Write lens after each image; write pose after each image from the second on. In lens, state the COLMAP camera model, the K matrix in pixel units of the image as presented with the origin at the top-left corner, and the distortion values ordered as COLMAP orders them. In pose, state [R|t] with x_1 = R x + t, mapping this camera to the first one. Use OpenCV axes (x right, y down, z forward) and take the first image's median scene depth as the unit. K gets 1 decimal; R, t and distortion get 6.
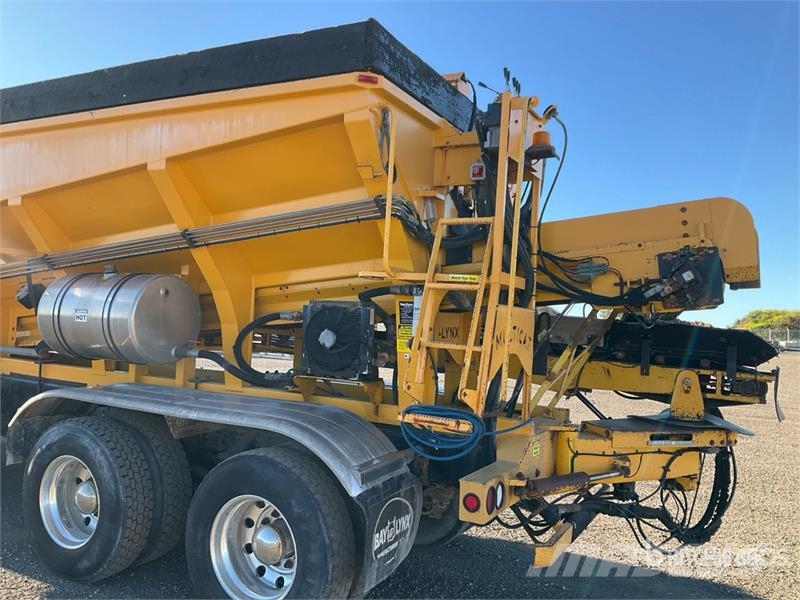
lens RADIAL K [[656.9, 0, 397.9], [0, 656.9, 296.9], [0, 0, 1]] dist [0.105670, -0.215358]
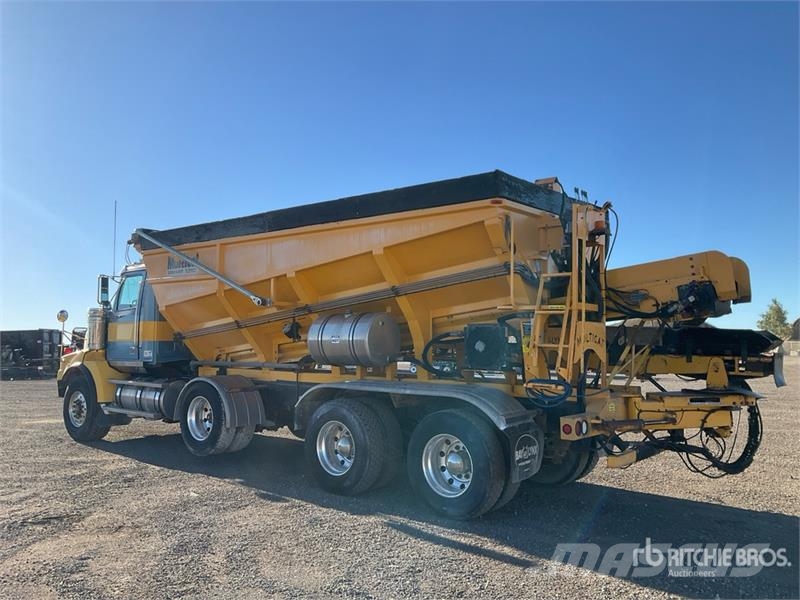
lens RADIAL K [[656.9, 0, 397.9], [0, 656.9, 296.9], [0, 0, 1]] dist [0.105670, -0.215358]
pose [[0.977482, -0.058356, -0.202788, 0.035148], [0.050640, 0.997789, -0.043035, -0.000653], [0.204851, 0.031797, 0.978276, -0.687778]]
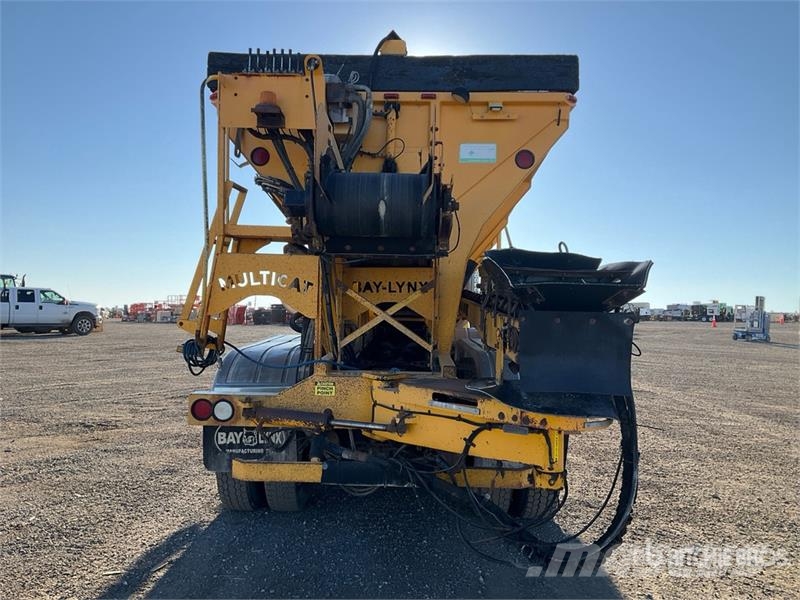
lens RADIAL K [[656.9, 0, 397.9], [0, 656.9, 296.9], [0, 0, 1]] dist [0.105670, -0.215358]
pose [[0.447800, -0.030689, -0.893607, 1.070534], [0.046893, 0.998841, -0.010804, 0.093985], [0.892903, -0.037066, 0.448720, 0.590676]]
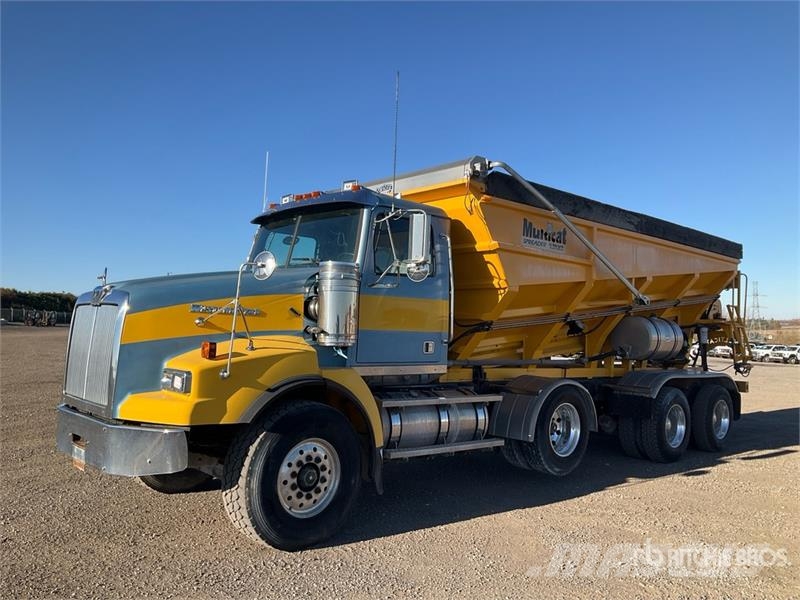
lens RADIAL K [[656.9, 0, 397.9], [0, 656.9, 296.9], [0, 0, 1]] dist [0.105670, -0.215358]
pose [[0.341686, 0.012205, 0.939735, -2.968684], [-0.050668, 0.998701, 0.005452, -0.078411], [-0.938448, -0.049478, 0.341860, 1.183825]]
